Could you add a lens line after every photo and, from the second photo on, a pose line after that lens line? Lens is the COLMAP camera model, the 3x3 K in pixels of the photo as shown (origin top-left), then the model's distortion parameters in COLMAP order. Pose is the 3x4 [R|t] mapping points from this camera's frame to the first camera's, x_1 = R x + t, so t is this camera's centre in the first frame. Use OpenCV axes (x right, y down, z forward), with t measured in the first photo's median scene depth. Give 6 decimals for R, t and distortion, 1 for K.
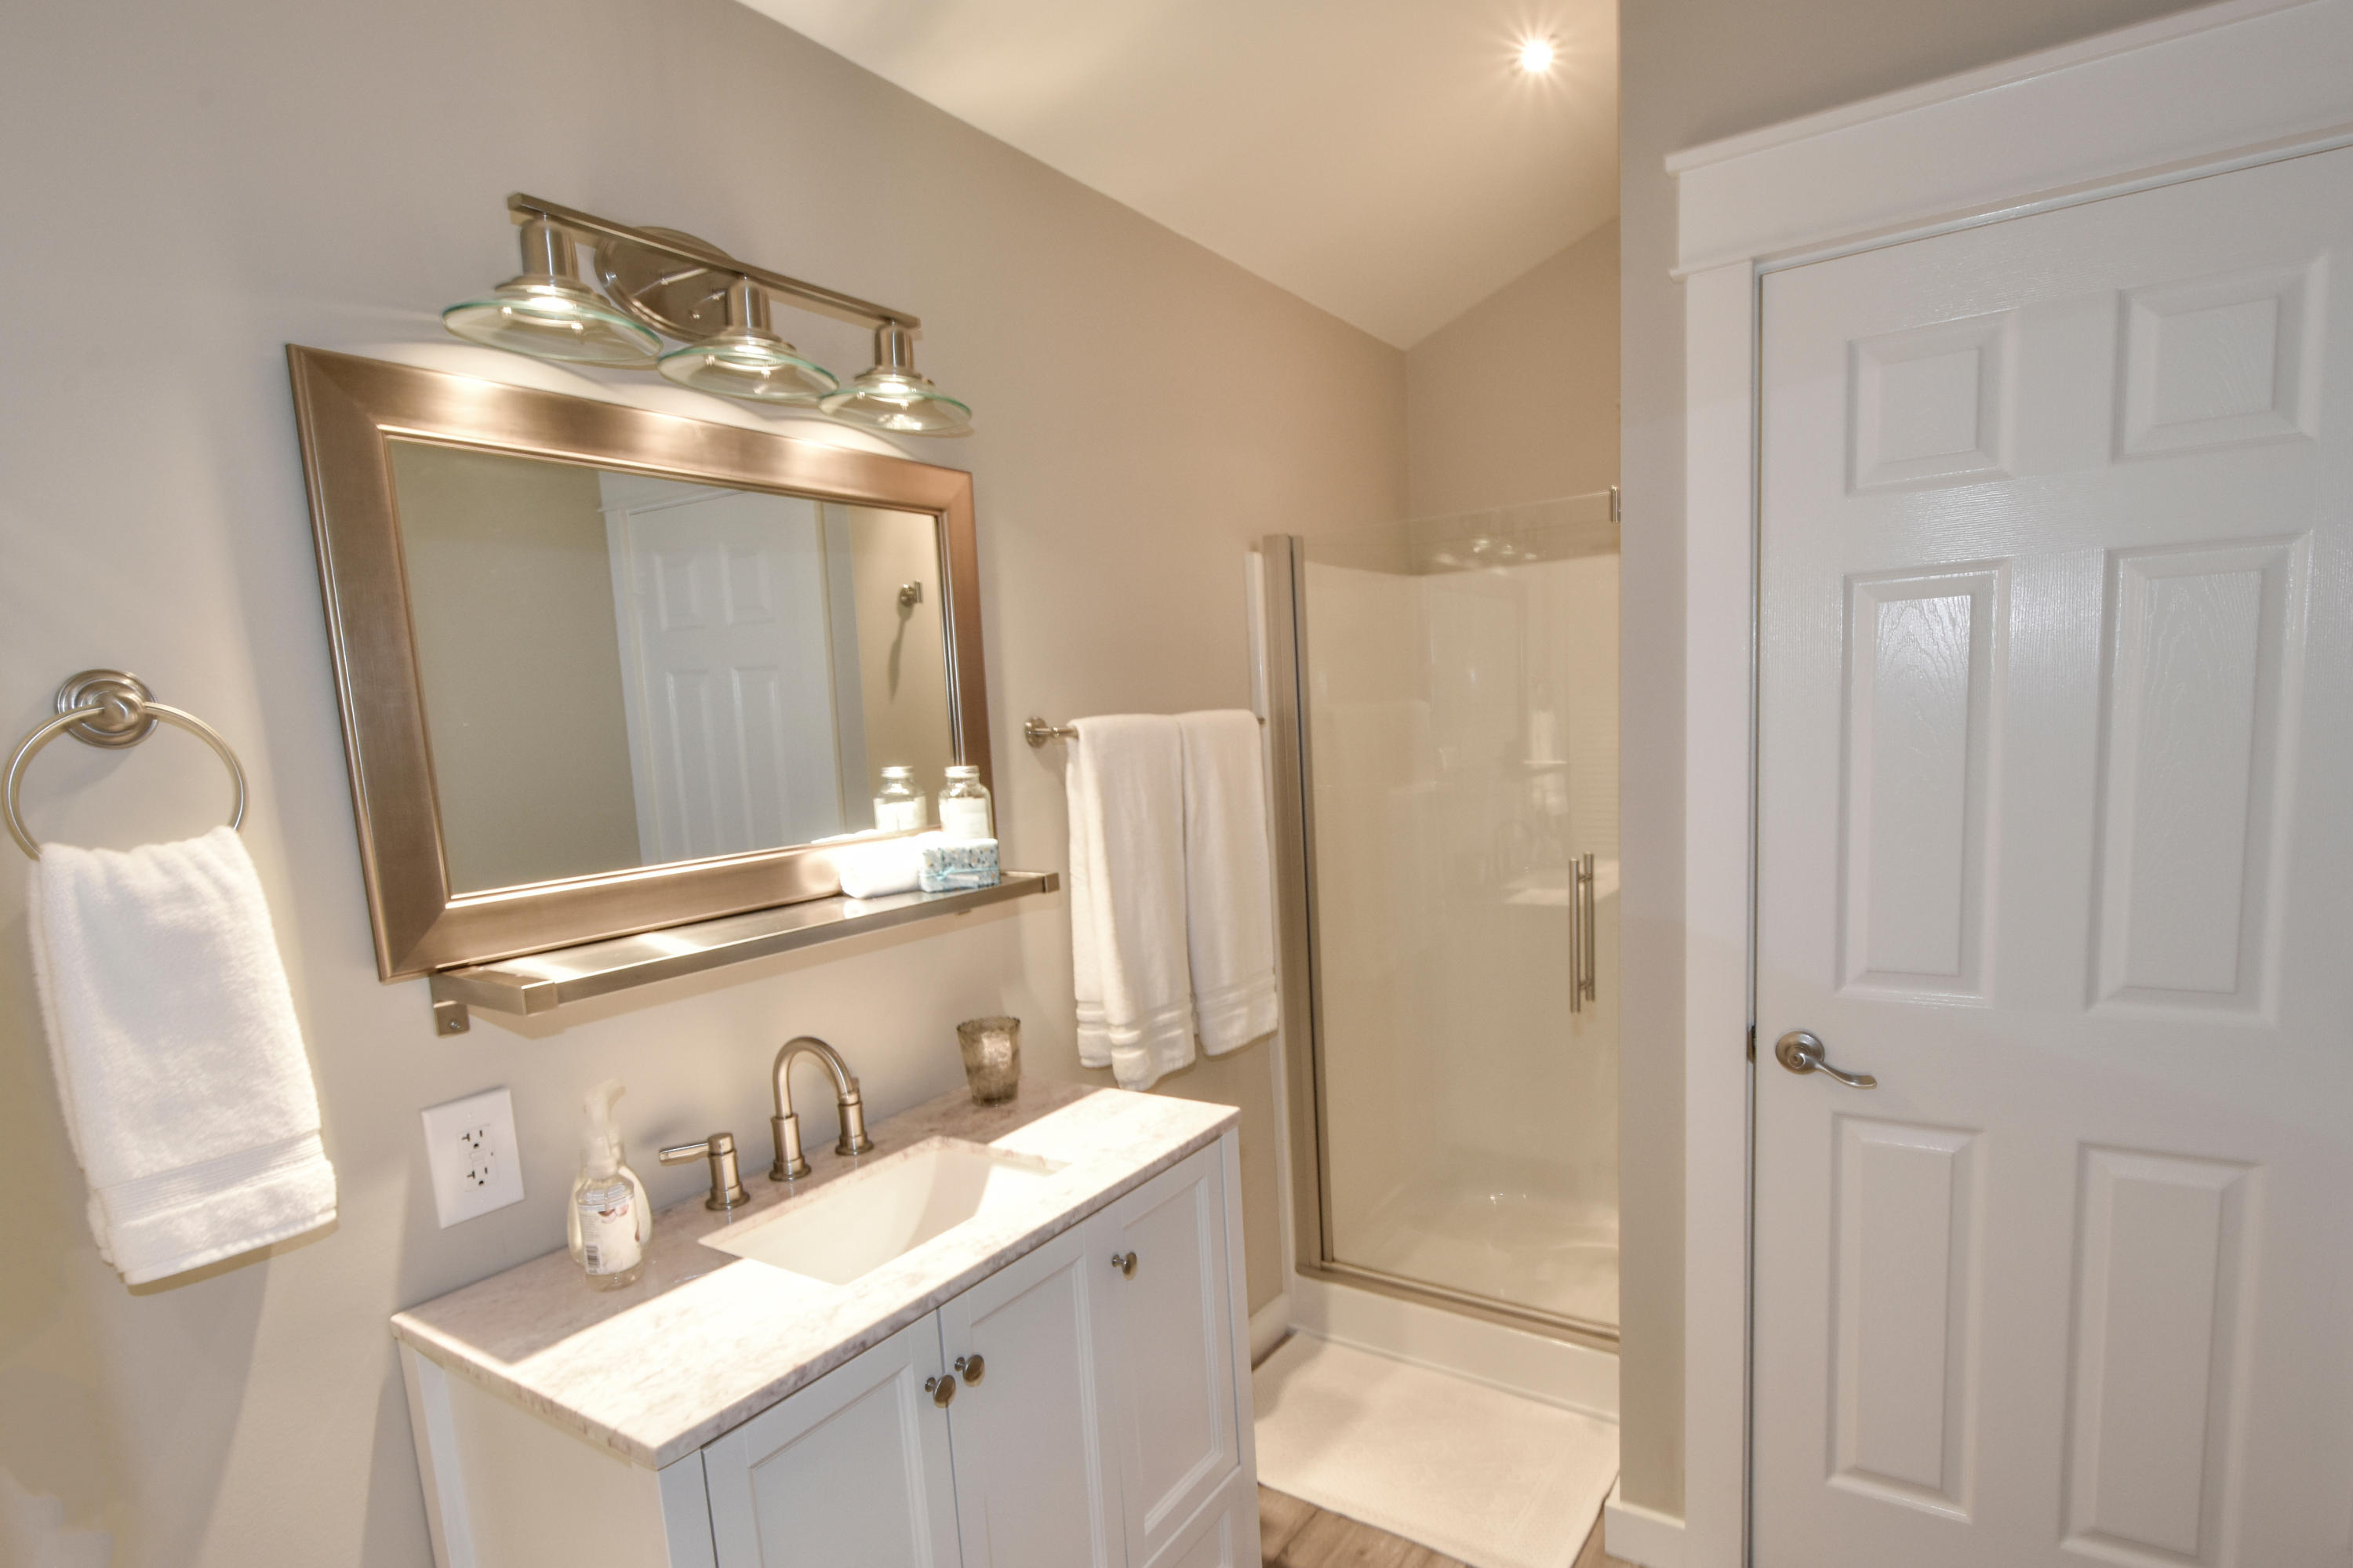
lens RADIAL K [[1170.0, 0, 1183.0], [0, 1170.0, 863.5], [0, 0, 1]] dist [-0.016971, 0.000414]
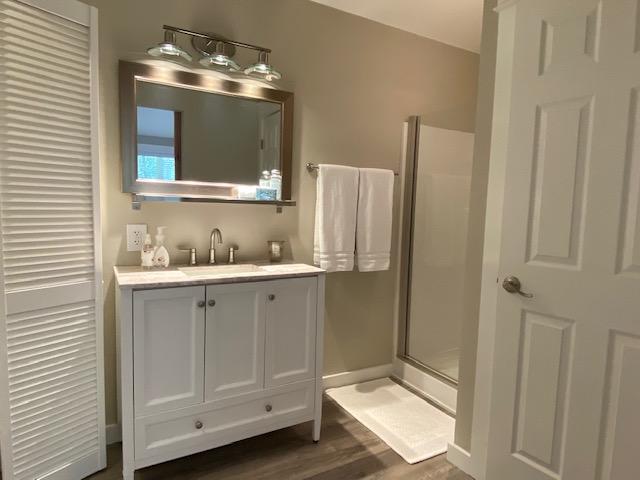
lens RADIAL K [[384.2, 0, 320.0], [0, 384.2, 240.0], [0, 0, 1]] dist [0.035783, -0.000533]
pose [[0.880708, 0.120719, -0.458017, 0.506236], [-0.139990, 0.990119, -0.008218, 0.123350], [0.452500, 0.071355, 0.888905, -0.014068]]
